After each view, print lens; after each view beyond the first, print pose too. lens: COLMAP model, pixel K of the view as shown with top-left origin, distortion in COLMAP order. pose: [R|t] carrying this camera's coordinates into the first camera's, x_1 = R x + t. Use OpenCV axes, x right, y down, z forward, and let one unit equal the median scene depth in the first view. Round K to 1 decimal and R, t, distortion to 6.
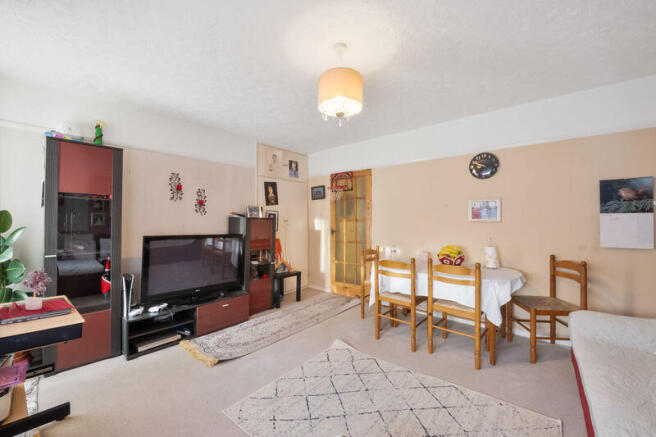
lens RADIAL K [[260.9, 0, 326.9], [0, 260.9, 215.8], [0, 0, 1]] dist [-0.009930, -0.000041]
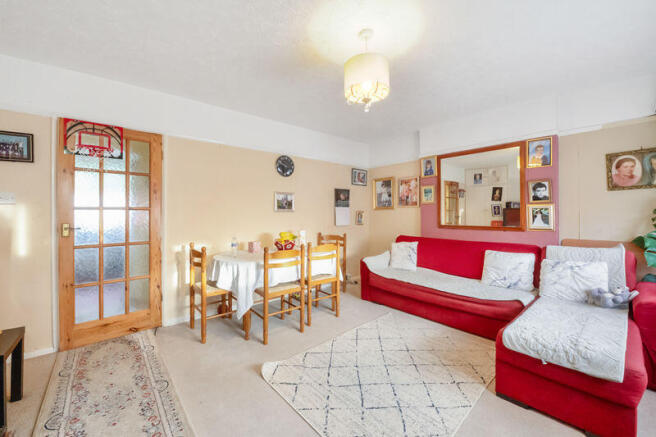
lens RADIAL K [[263.4, 0, 326.1], [0, 263.4, 209.5], [0, 0, 1]] dist [-0.010797, -0.000090]
pose [[0.163854, 0.017676, 0.986326, -0.628722], [-0.015937, 0.999756, -0.015269, 0.031571], [-0.986356, -0.013217, 0.164096, 0.641538]]
